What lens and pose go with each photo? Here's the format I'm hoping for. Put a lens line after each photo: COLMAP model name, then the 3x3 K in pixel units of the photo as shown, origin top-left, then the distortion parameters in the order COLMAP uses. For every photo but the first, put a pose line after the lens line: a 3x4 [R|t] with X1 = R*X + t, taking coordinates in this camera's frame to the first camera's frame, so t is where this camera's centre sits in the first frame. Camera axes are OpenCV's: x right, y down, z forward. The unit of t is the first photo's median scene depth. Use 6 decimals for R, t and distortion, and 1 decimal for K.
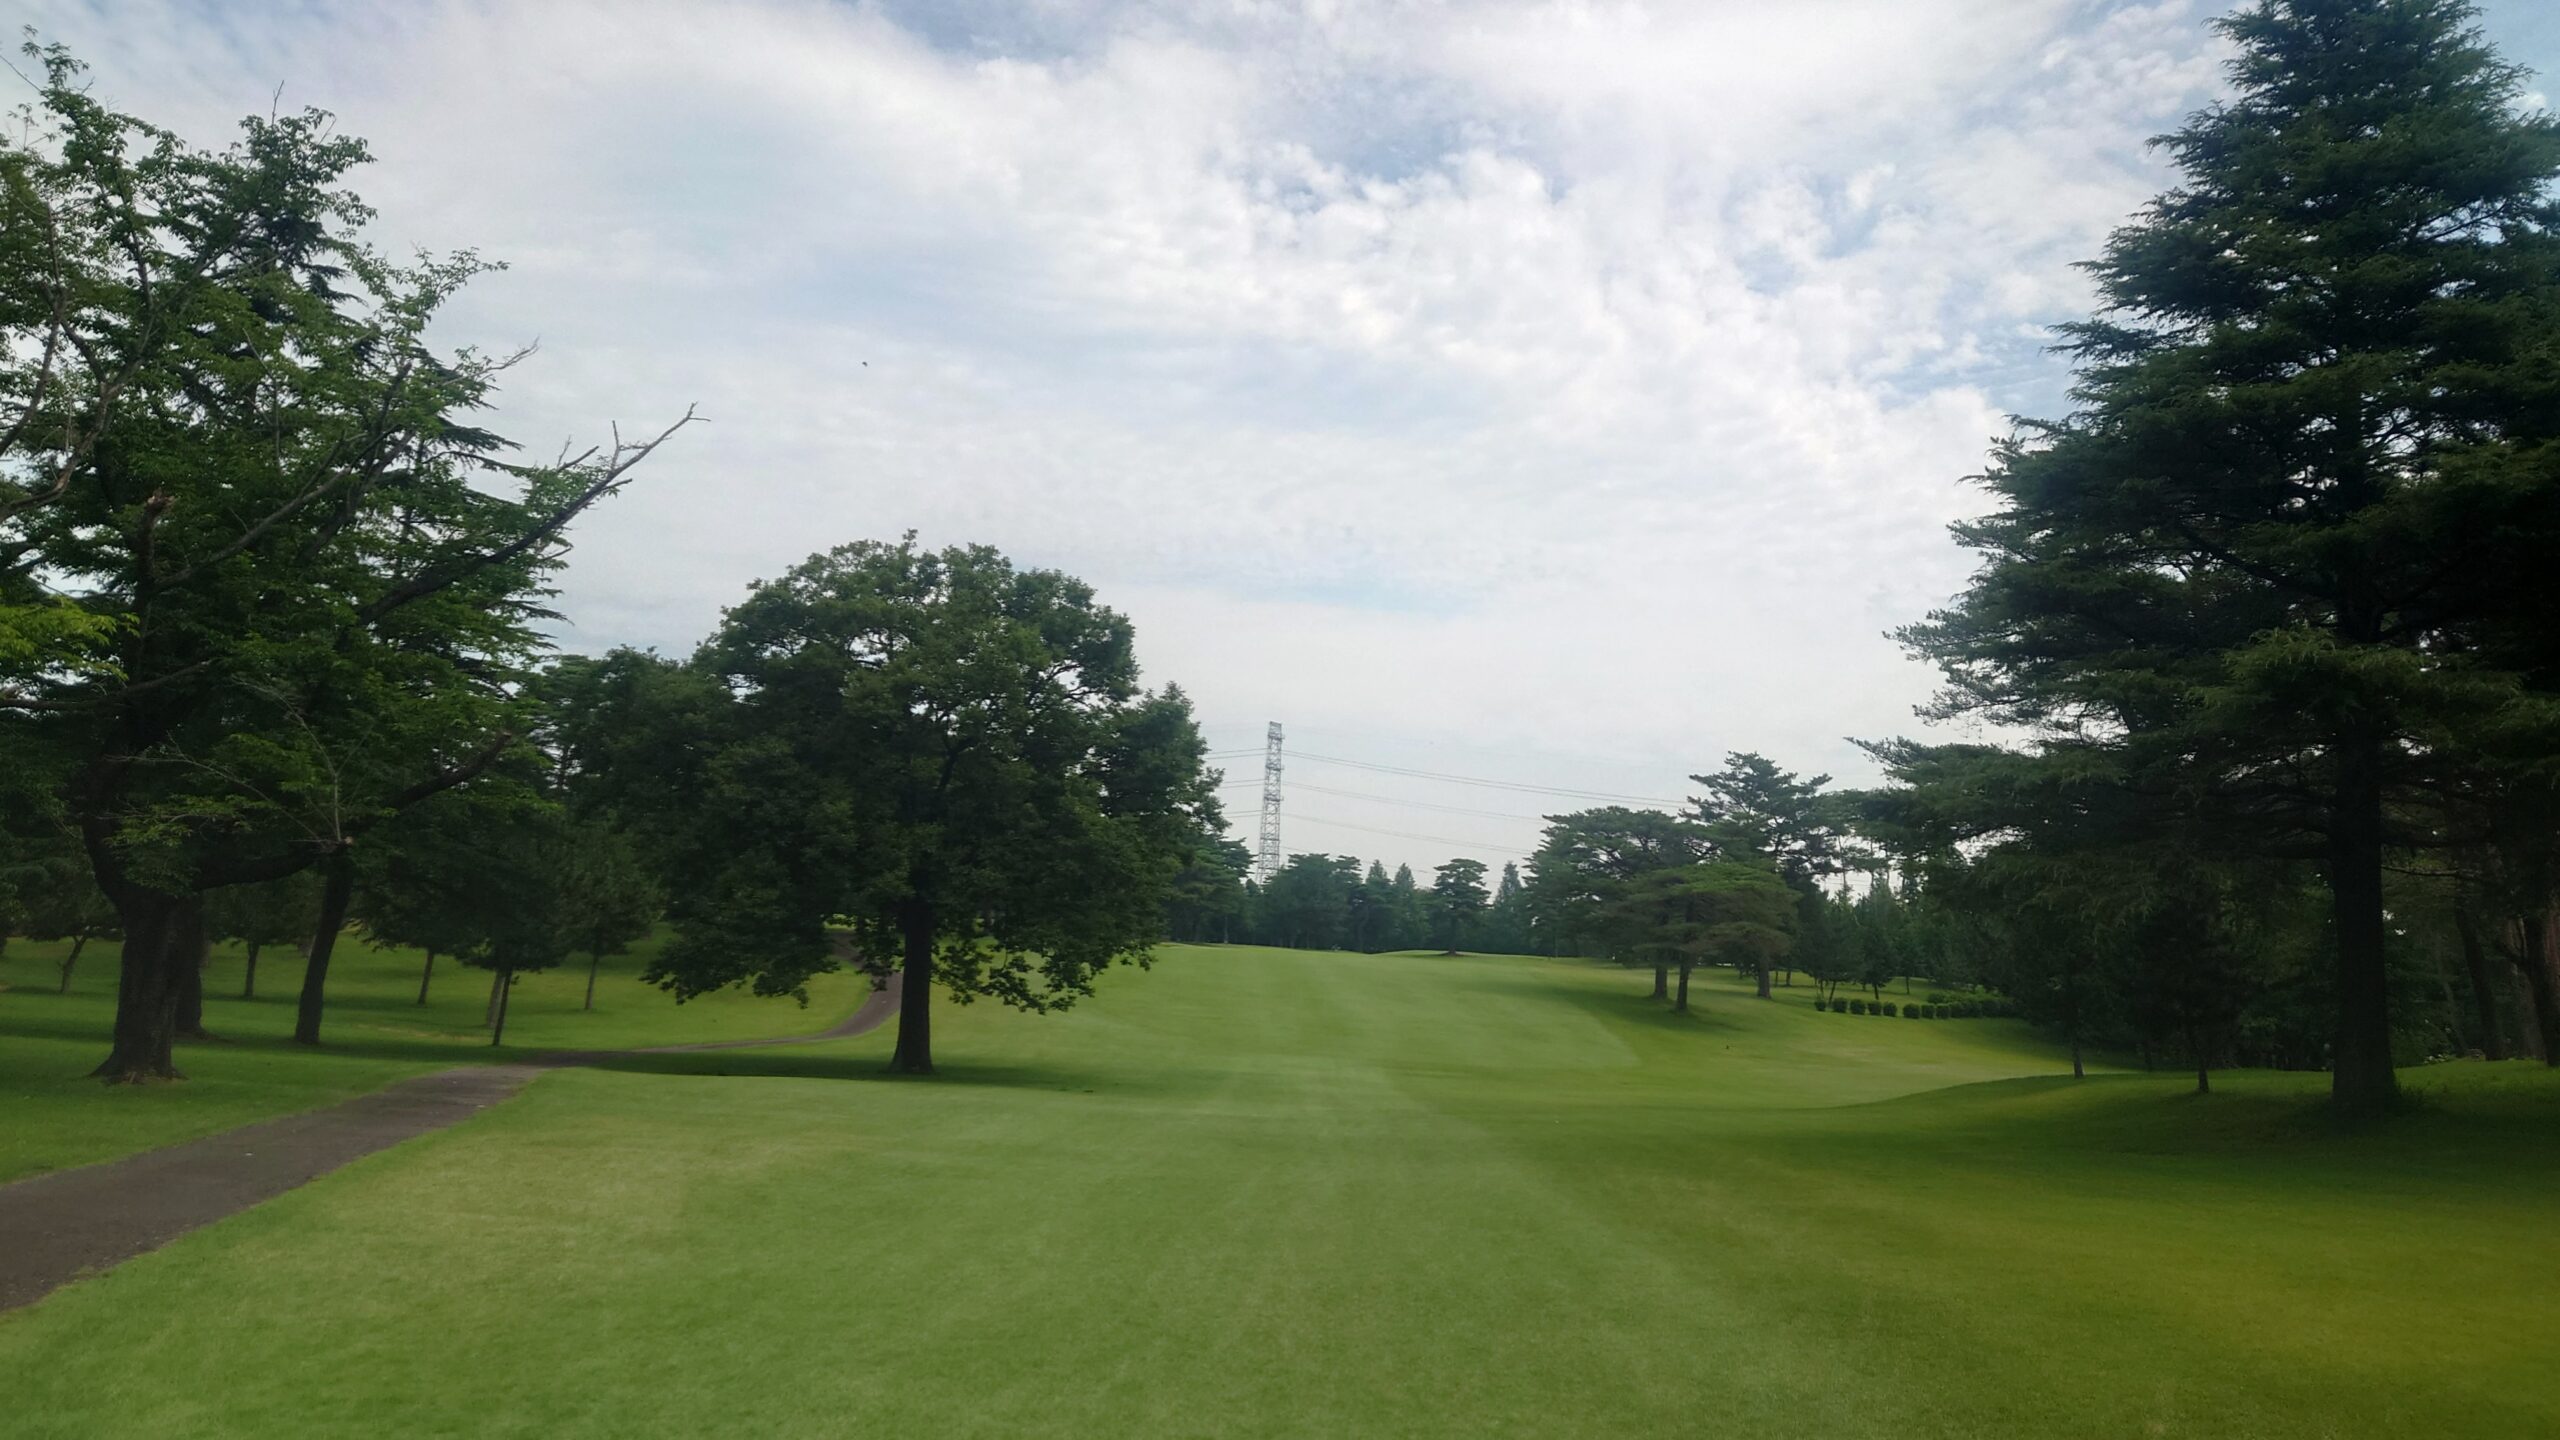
lens RADIAL K [[1779.2, 0, 1286.3], [0, 1779.2, 657.1], [0, 0, 1]] dist [0.177533, -0.000010]
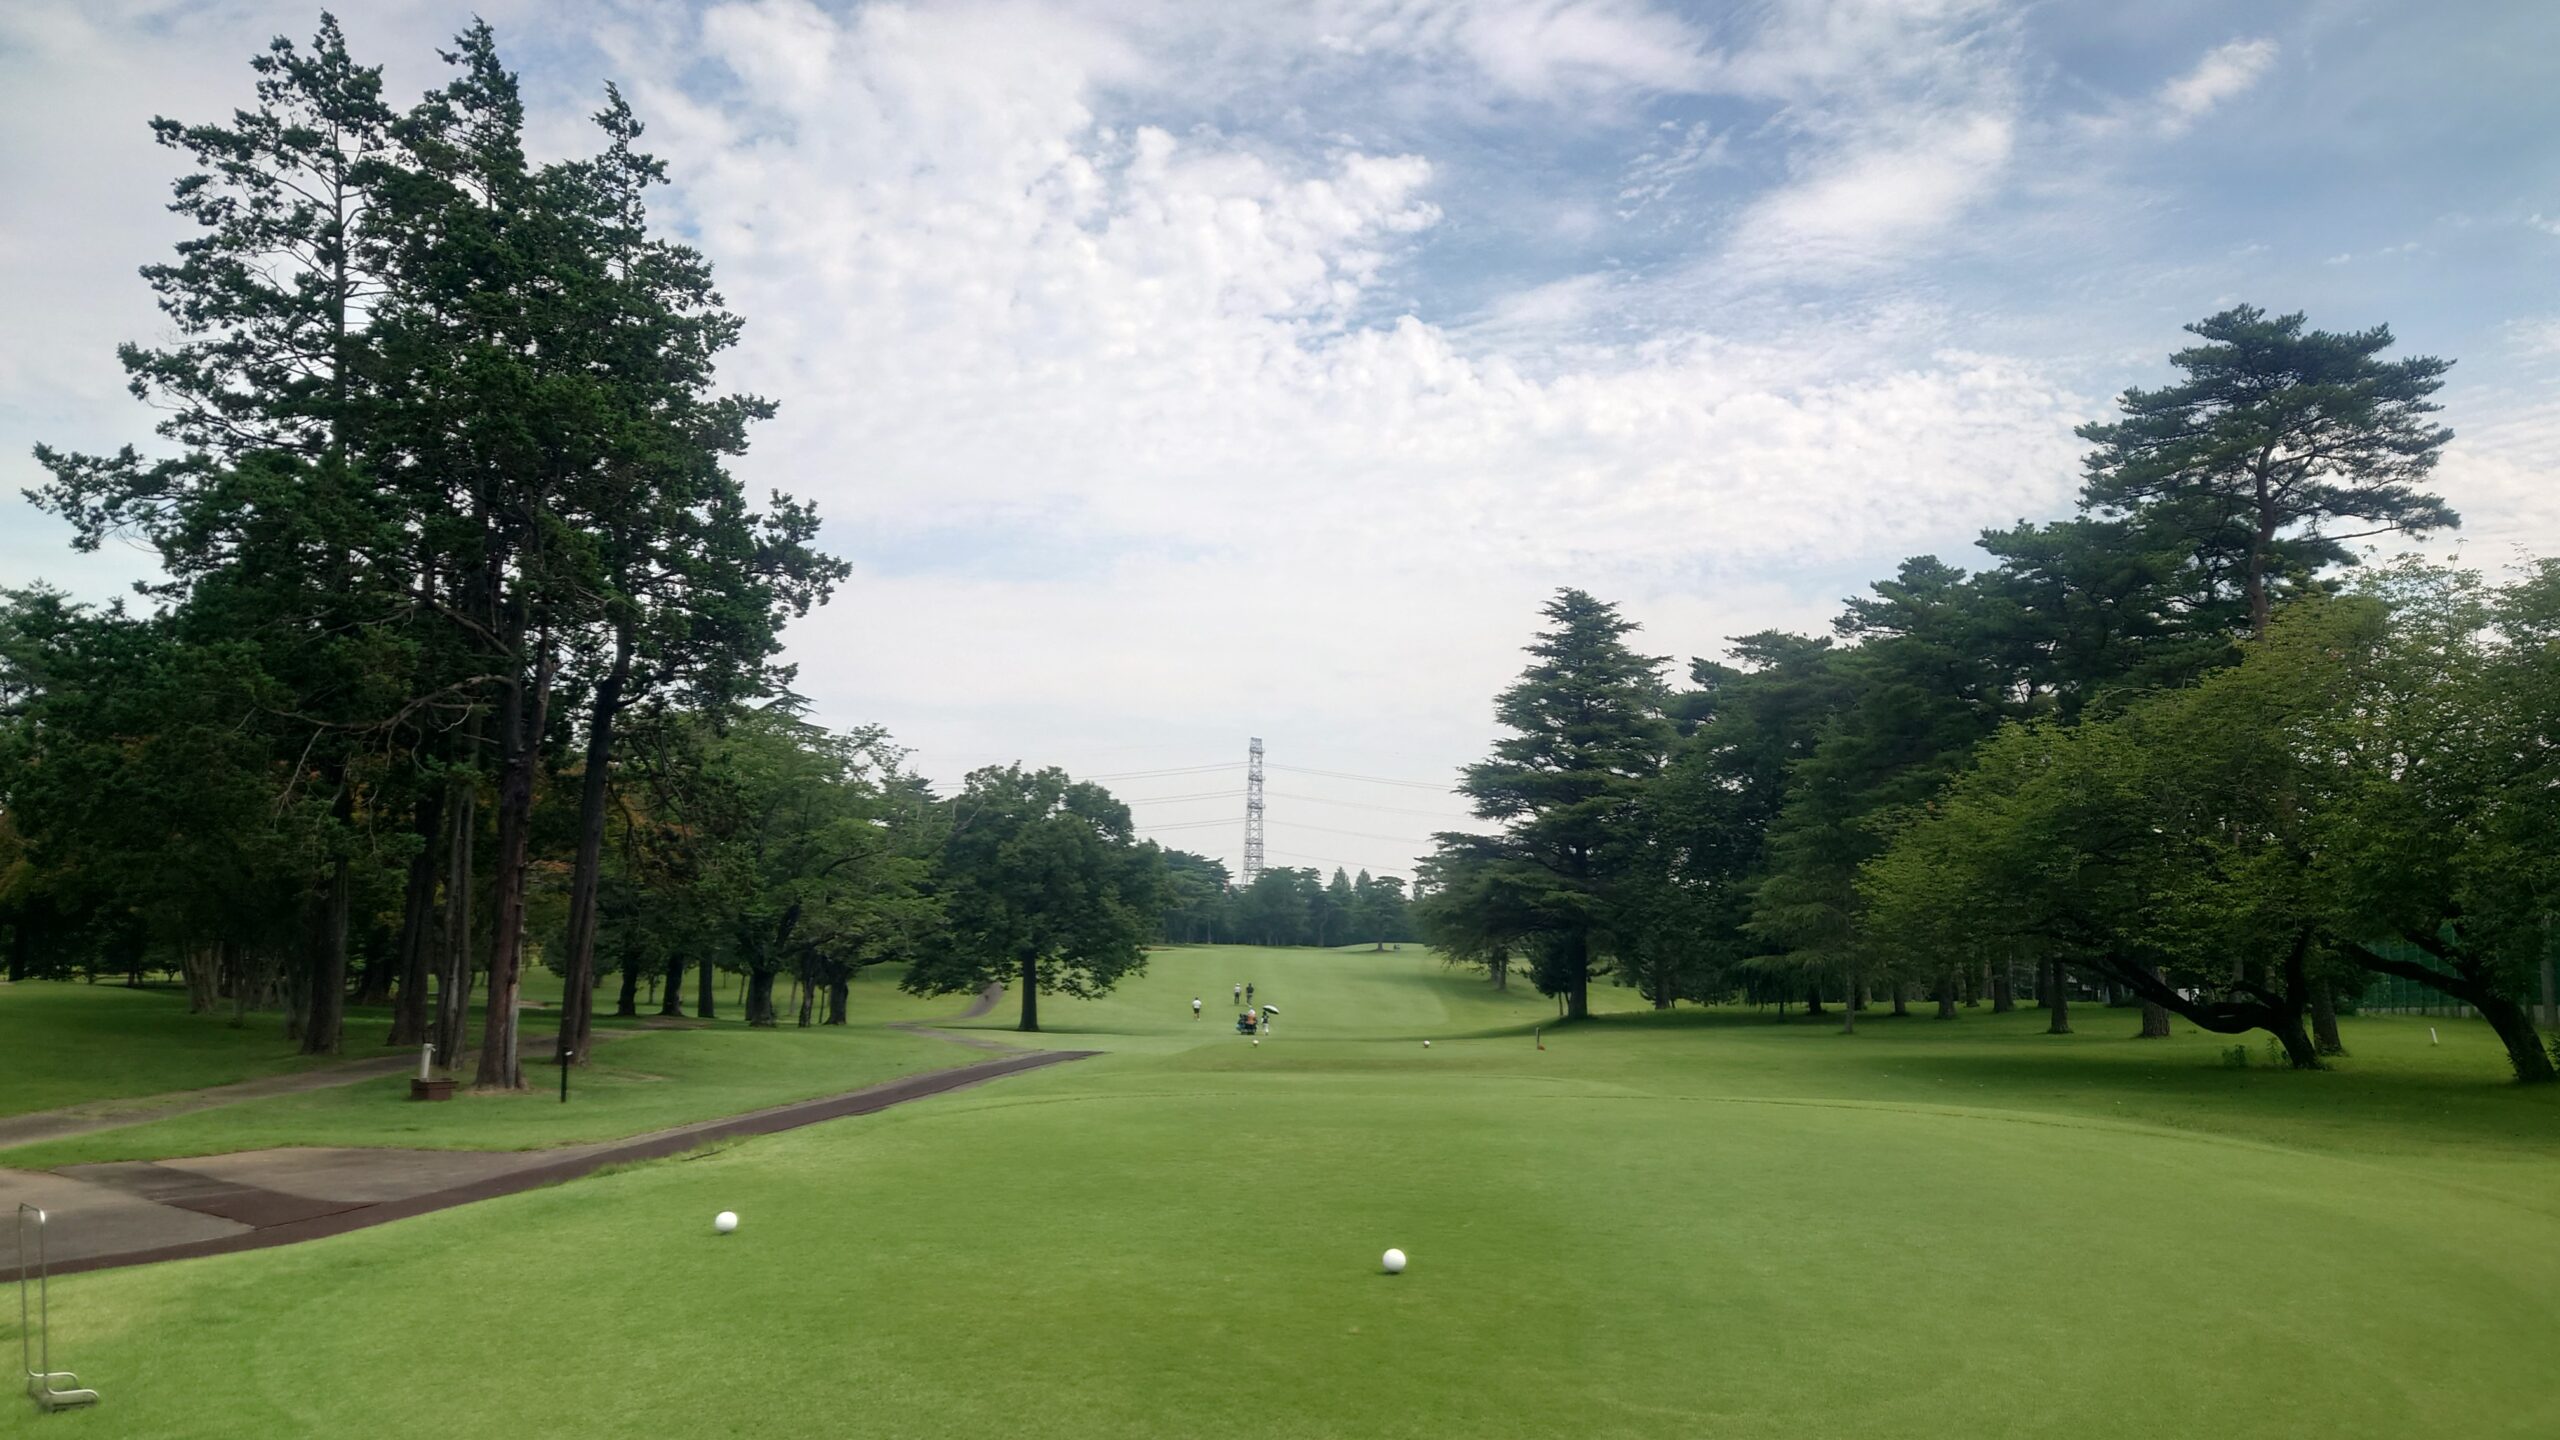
lens RADIAL K [[1808.9, 0, 1207.5], [0, 1808.9, 724.3], [0, 0, 1]] dist [0.001225, -0.000520]
pose [[0.998686, -0.030318, -0.041323, 0.076264], [0.032197, 0.998442, 0.045571, -0.176781], [0.039877, -0.046842, 0.998106, -0.891721]]
